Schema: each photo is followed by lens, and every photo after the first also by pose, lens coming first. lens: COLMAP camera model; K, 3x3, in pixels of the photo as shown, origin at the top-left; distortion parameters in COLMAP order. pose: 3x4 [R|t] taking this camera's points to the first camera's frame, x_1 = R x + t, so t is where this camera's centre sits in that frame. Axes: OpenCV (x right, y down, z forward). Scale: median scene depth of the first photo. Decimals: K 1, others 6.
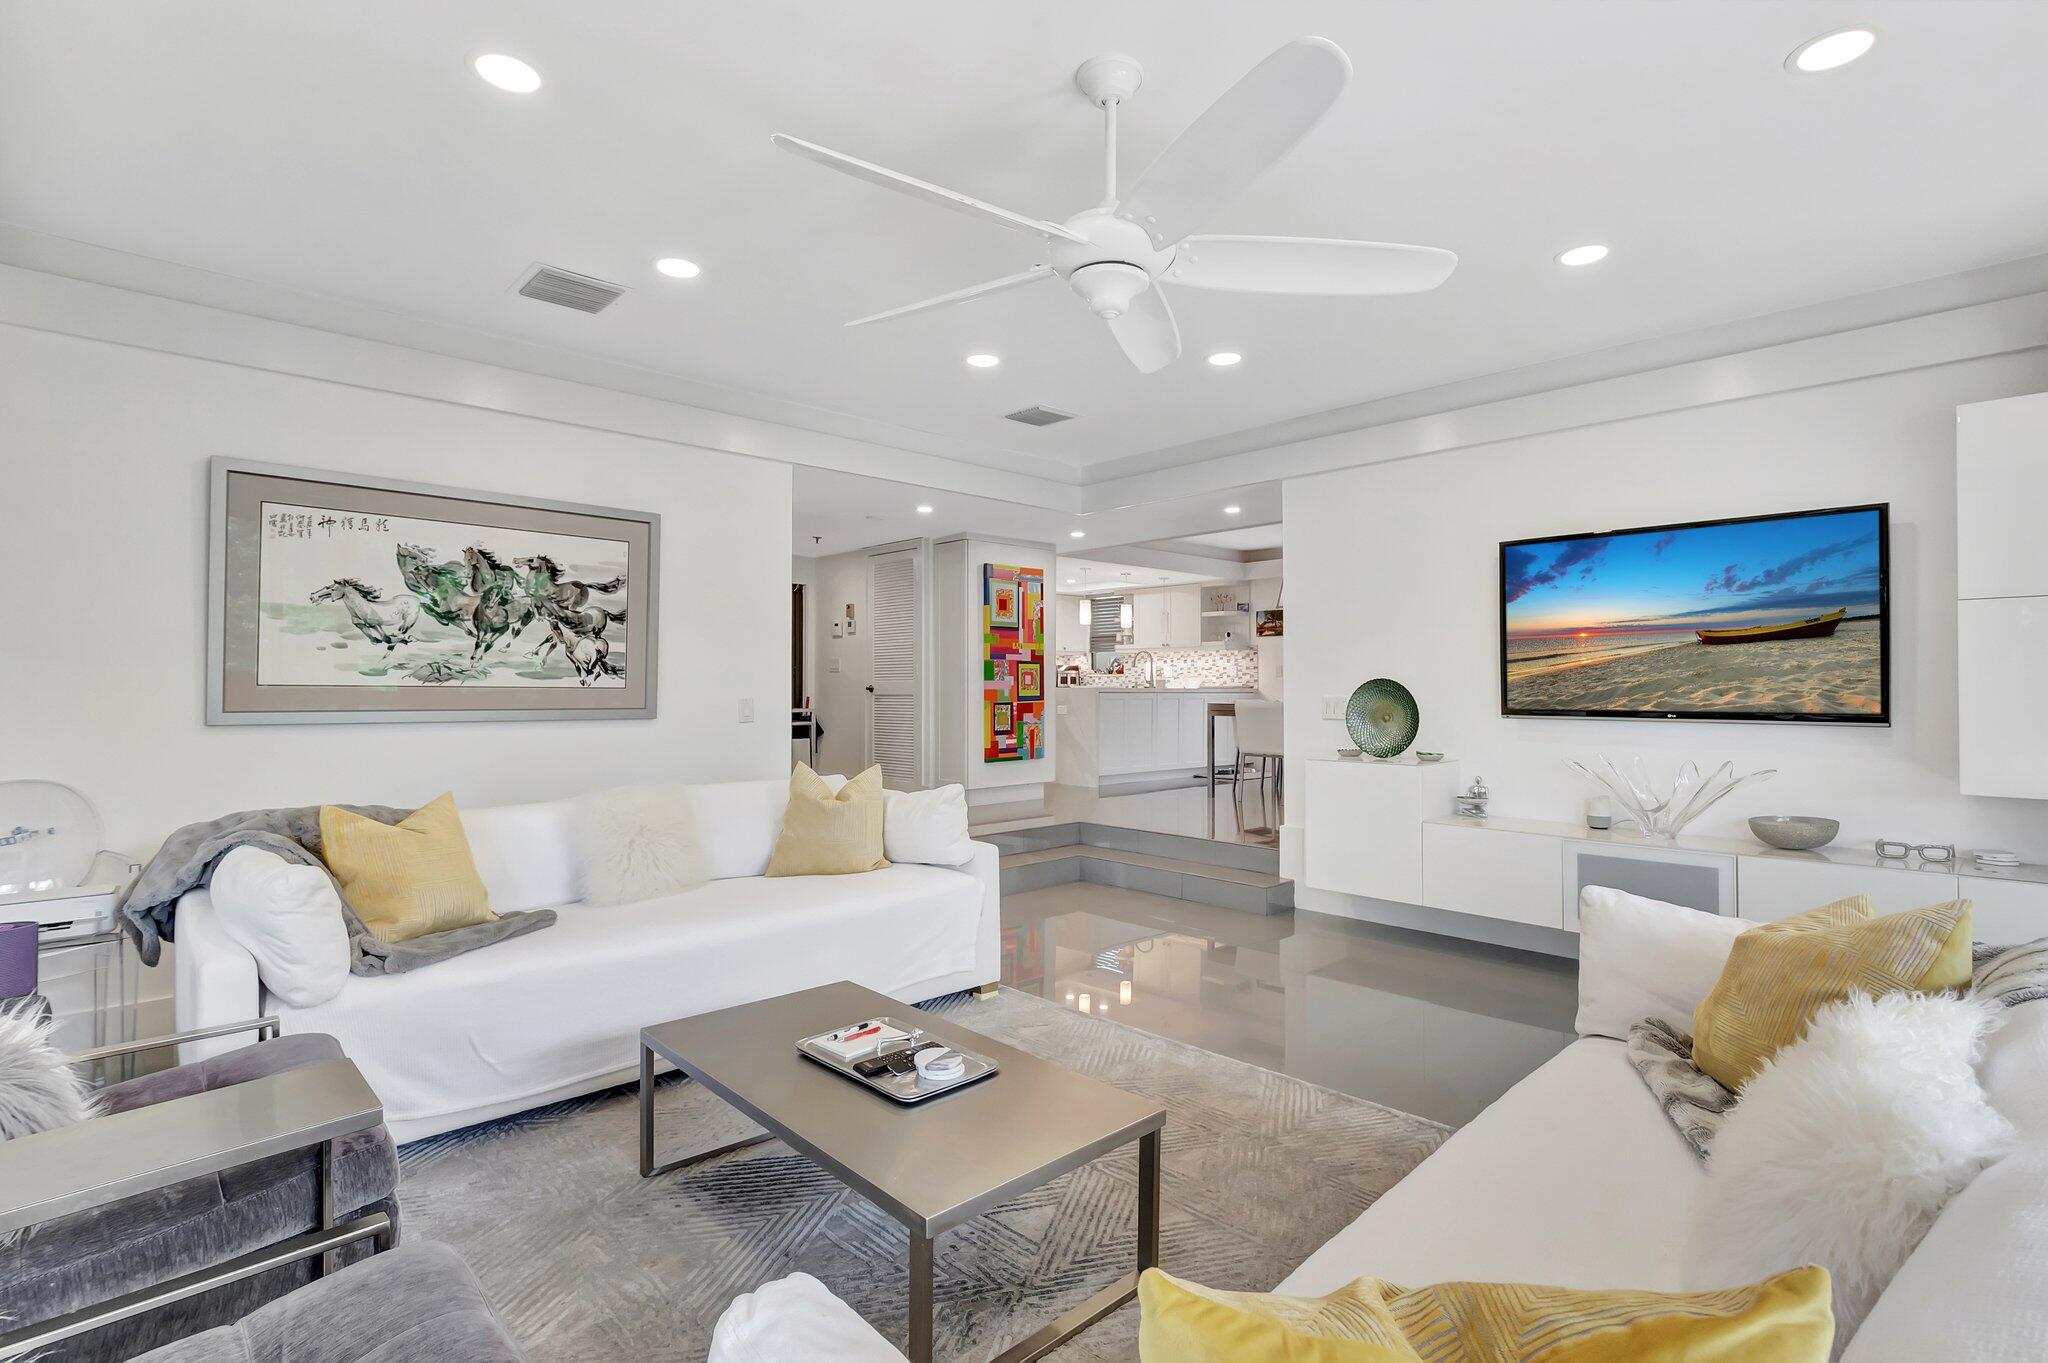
lens RADIAL K [[987.2, 0, 1034.2], [0, 987.2, 678.6], [0, 0, 1]] dist [0.087264, 0.002255]
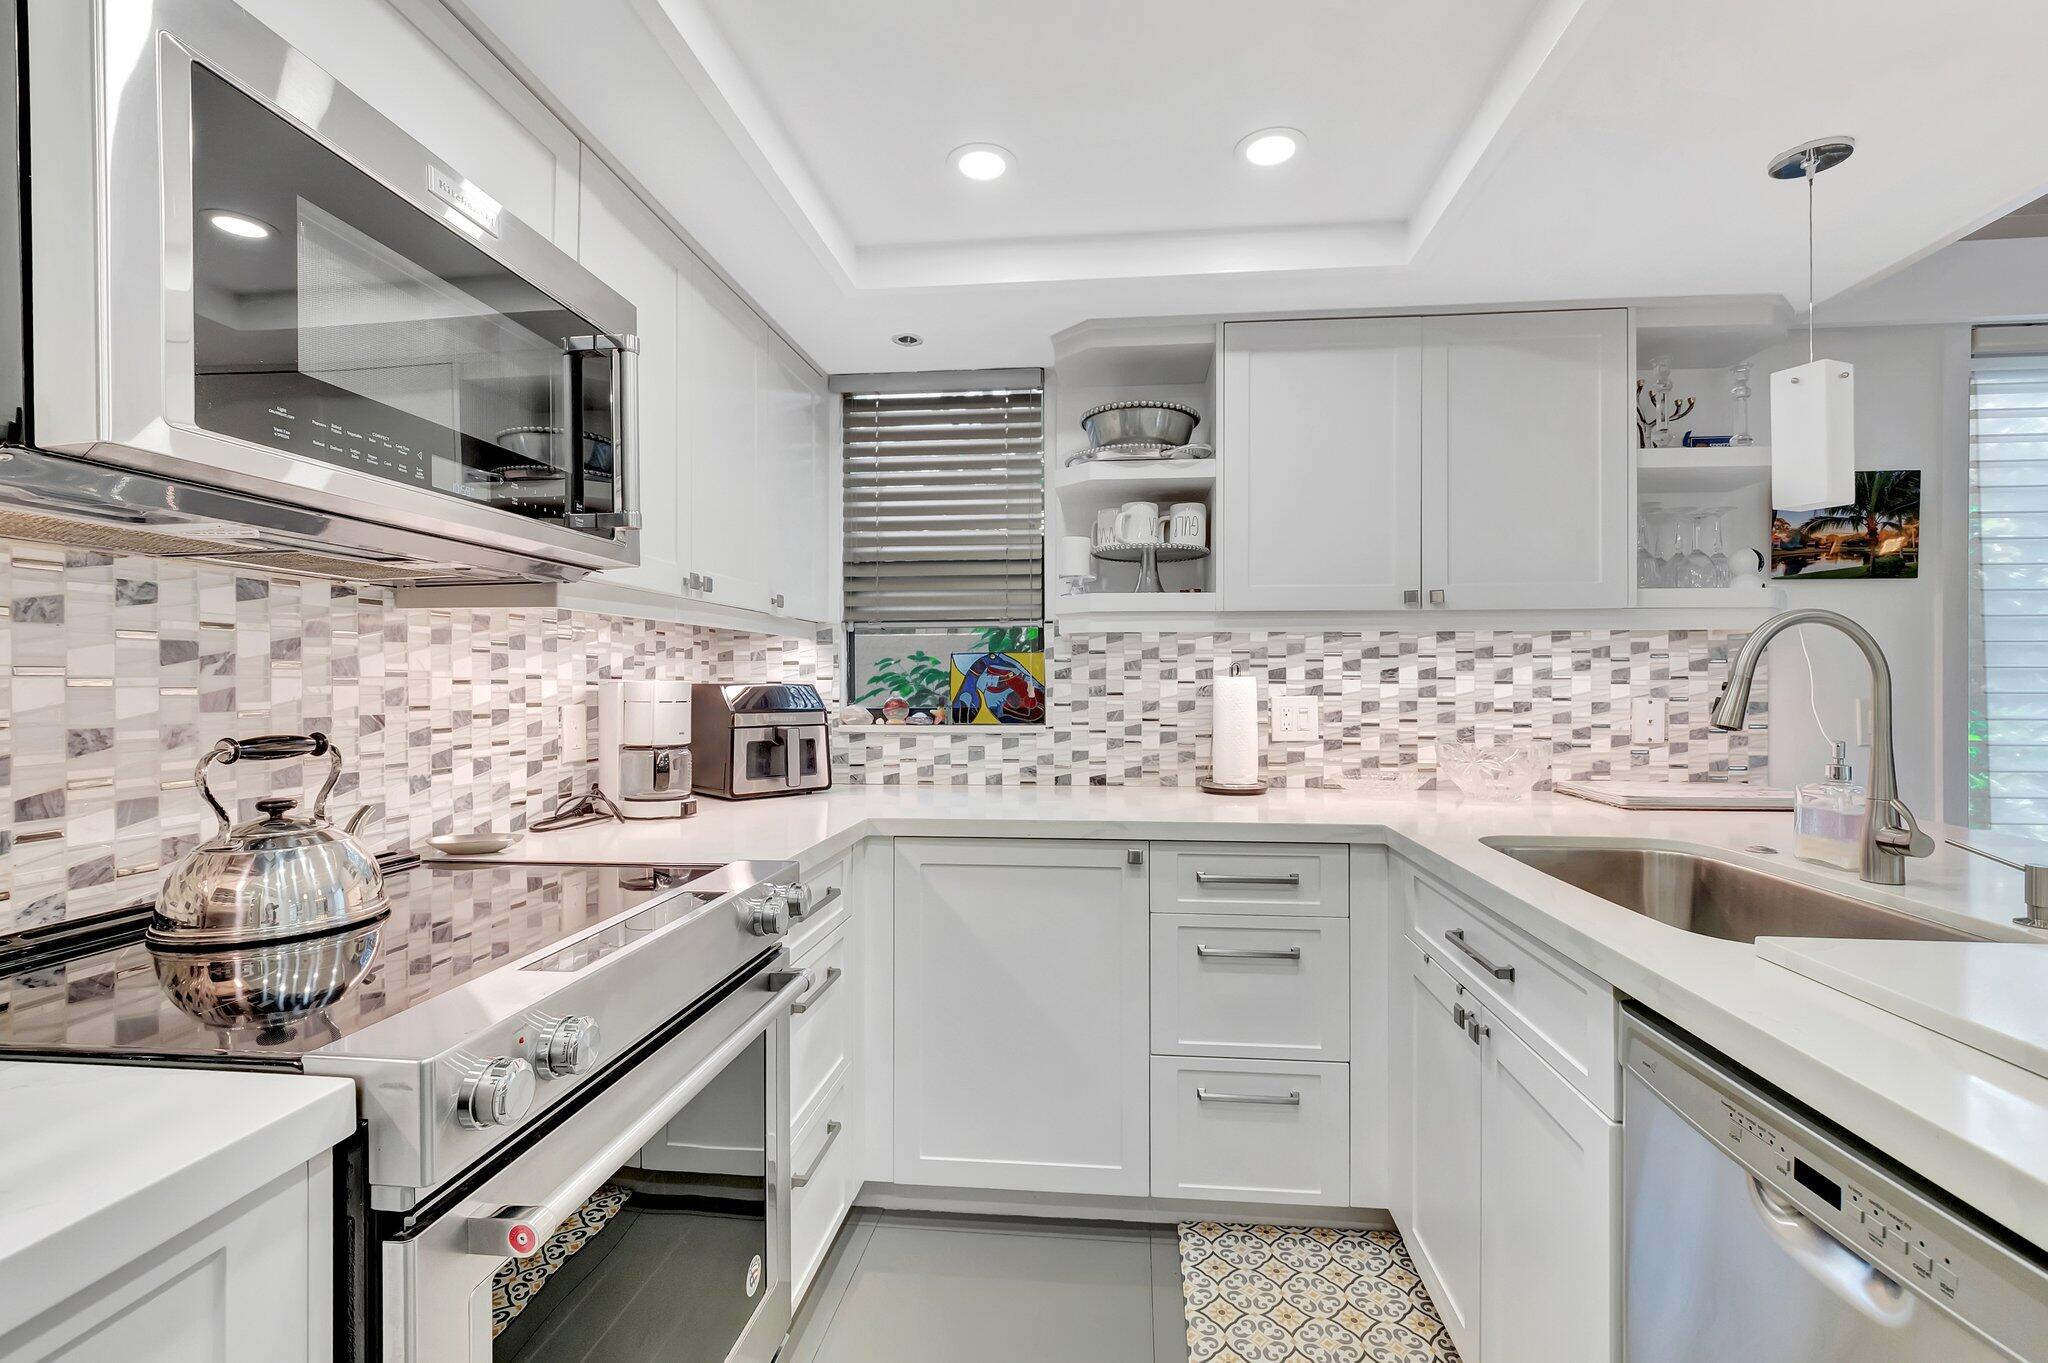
lens RADIAL K [[902.5, 0, 1040.6], [0, 902.5, 679.3], [0, 0, 1]] dist [0.001580, -0.005045]
pose [[0.761529, 0.002461, 0.648126, -0.051241], [-0.005116, 0.999984, 0.002214, -0.017457], [-0.648111, -0.005001, 0.761530, 0.939301]]
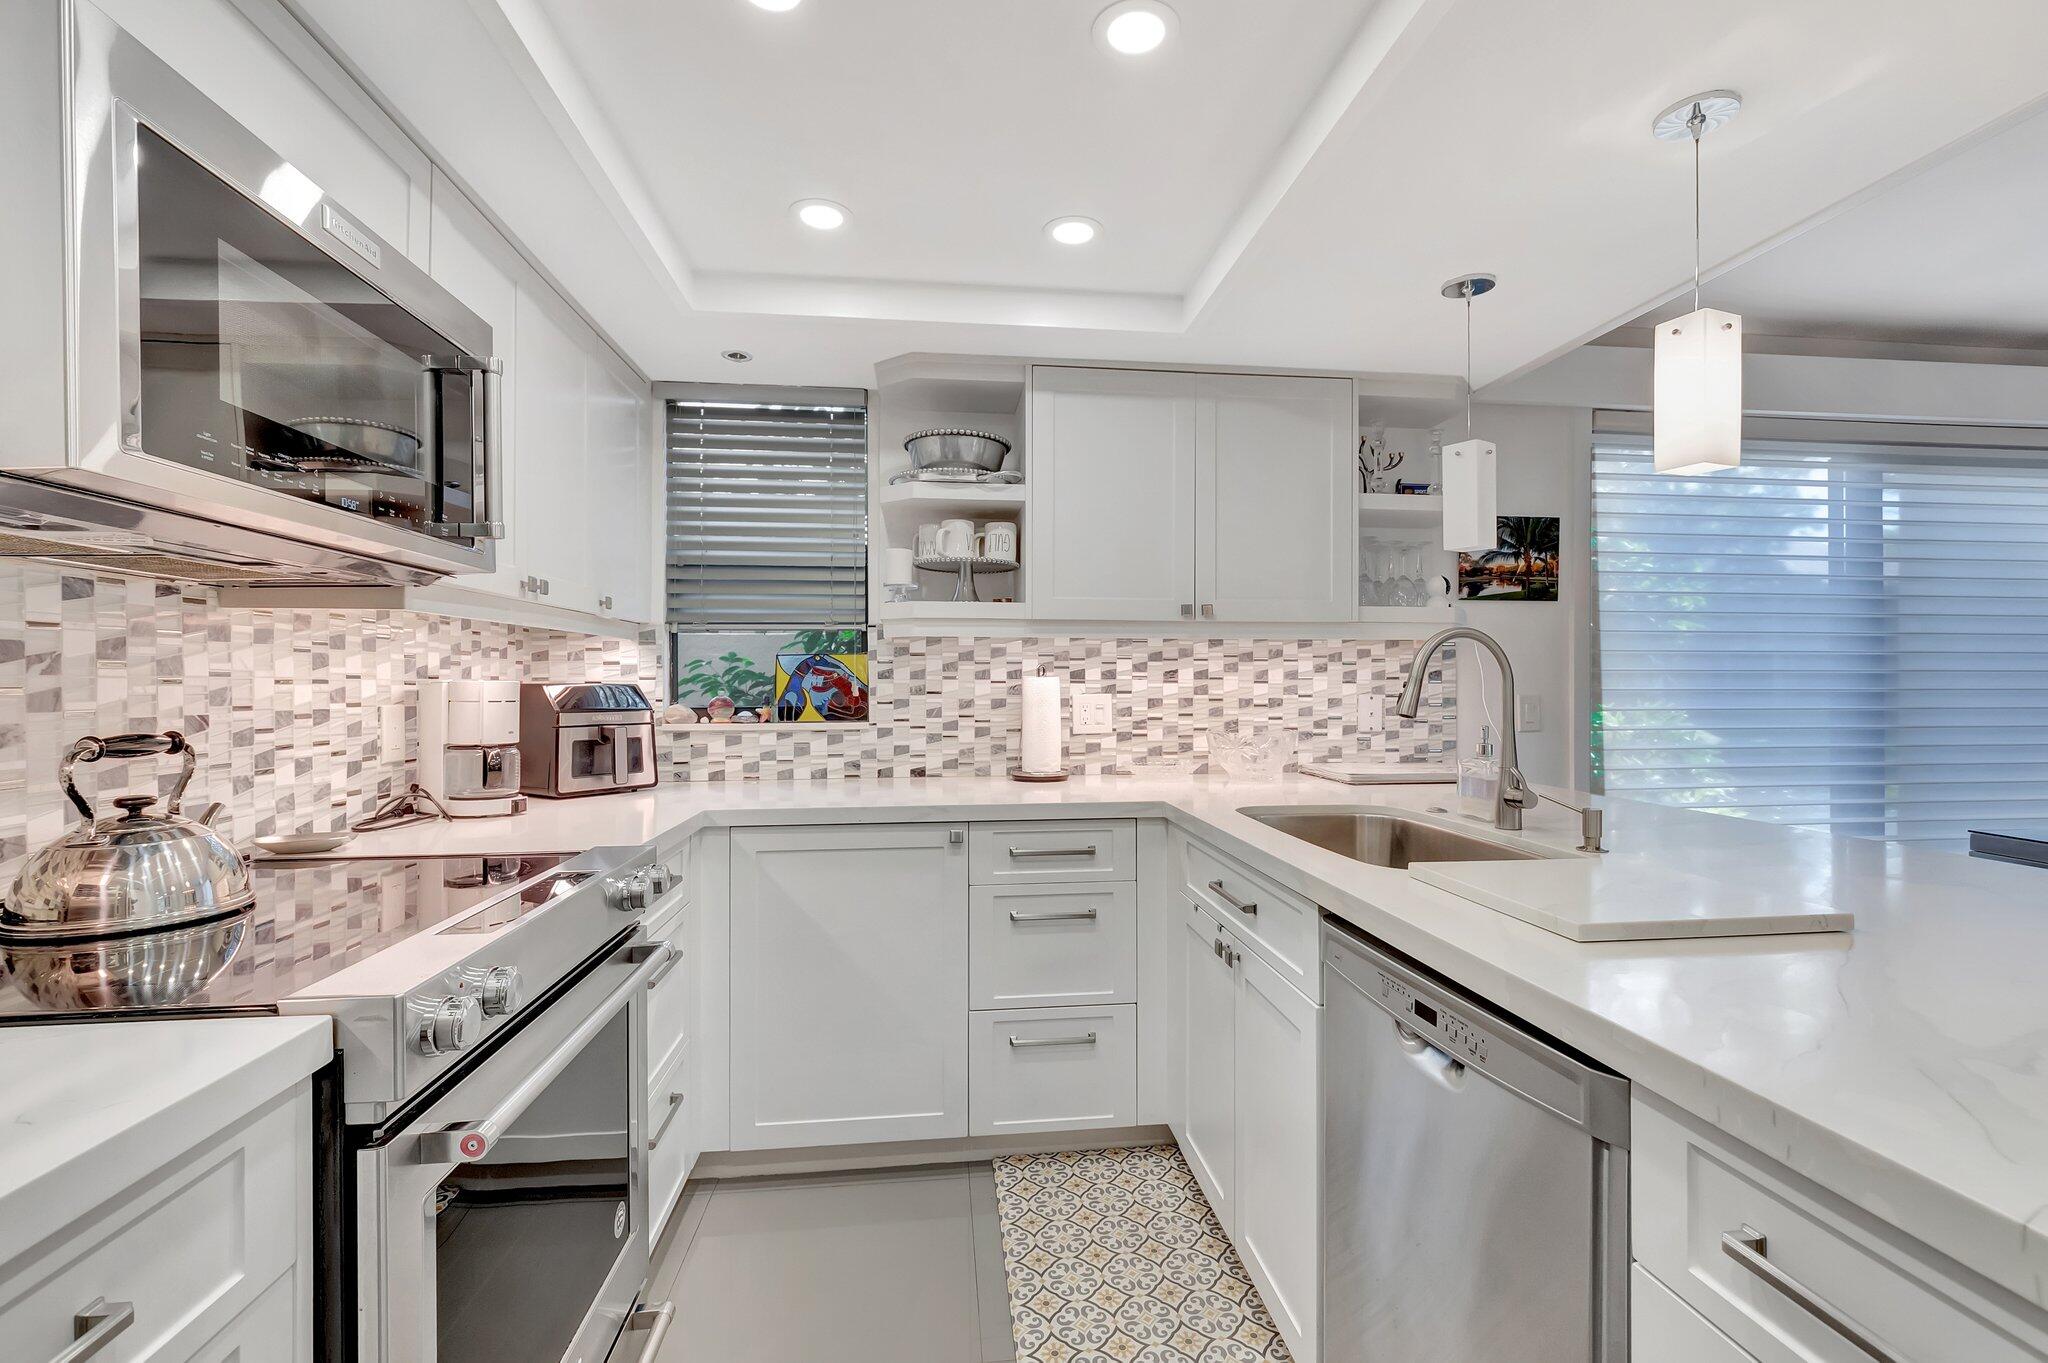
lens RADIAL K [[902.5, 0, 1040.8], [0, 902.5, 681.2], [0, 0, 1]] dist [0.001580, -0.005045]
pose [[0.603321, 0.000949, 0.797498, -0.070362], [-0.005854, 0.999978, 0.003238, -0.017507], [-0.797477, -0.006622, 0.603314, 0.926574]]
